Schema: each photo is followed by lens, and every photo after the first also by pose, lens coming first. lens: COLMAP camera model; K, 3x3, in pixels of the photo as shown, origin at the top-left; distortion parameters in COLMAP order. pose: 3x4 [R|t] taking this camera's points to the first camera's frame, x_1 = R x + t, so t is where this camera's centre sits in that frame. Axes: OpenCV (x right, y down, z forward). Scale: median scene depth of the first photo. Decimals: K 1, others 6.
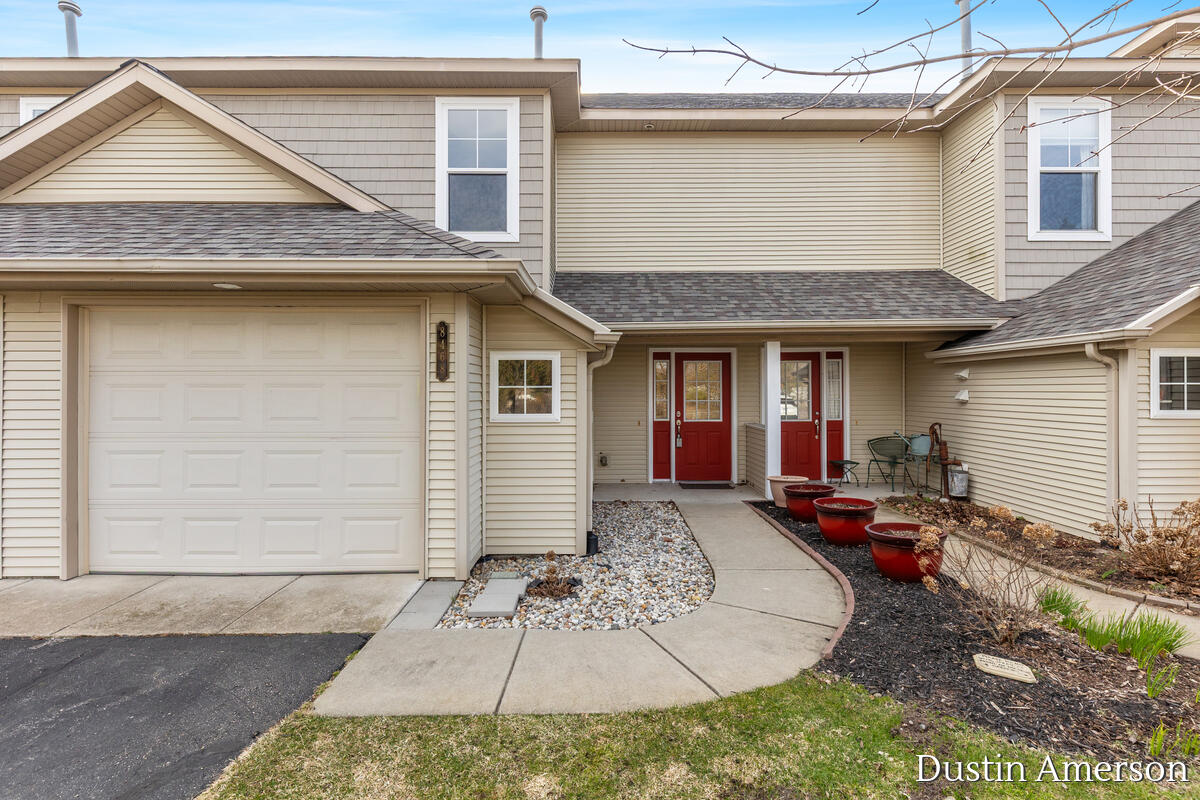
lens RADIAL K [[544.5, 0, 600.6], [0, 544.5, 393.5], [0, 0, 1]] dist [0.000018, -0.002237]
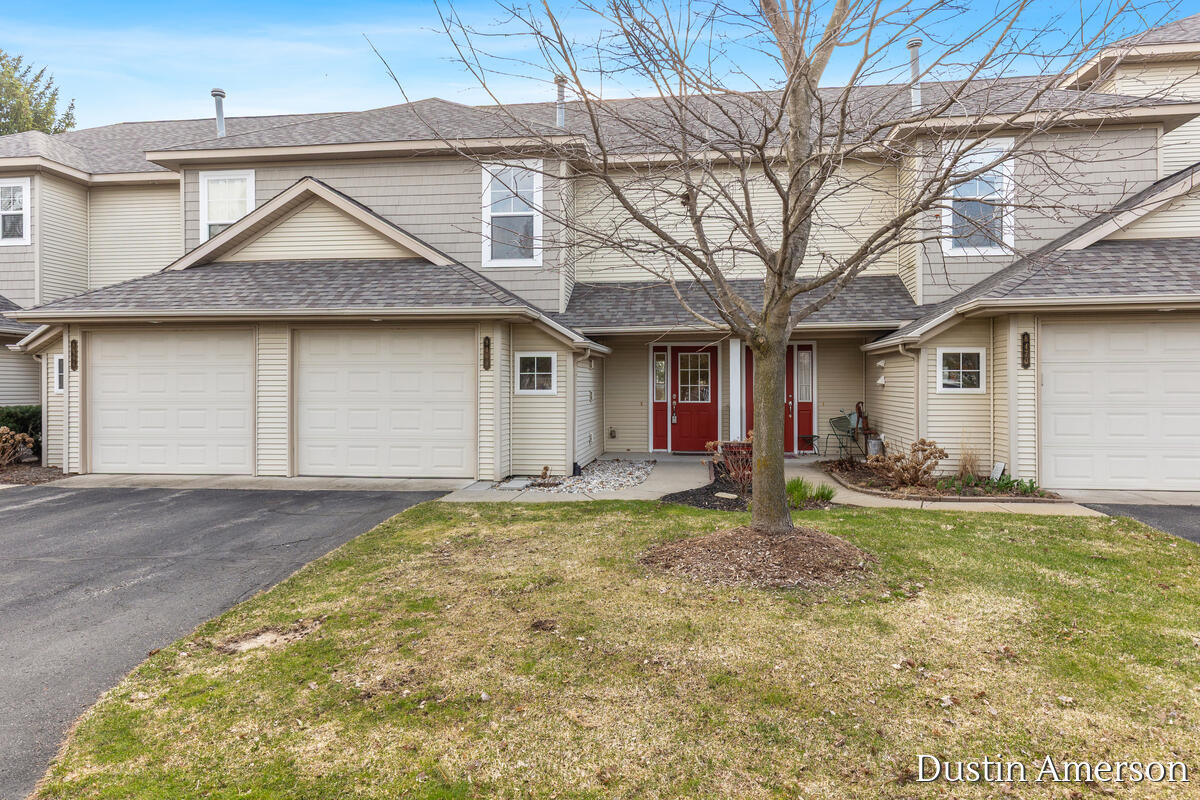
lens RADIAL K [[796.1, 0, 601.4], [0, 796.1, 397.5], [0, 0, 1]] dist [0.002018, 0.000419]
pose [[0.990144, 0.003100, -0.140020, 0.367447], [-0.001382, 0.999923, 0.012364, 0.028730], [0.140048, -0.012049, 0.990071, -1.260309]]
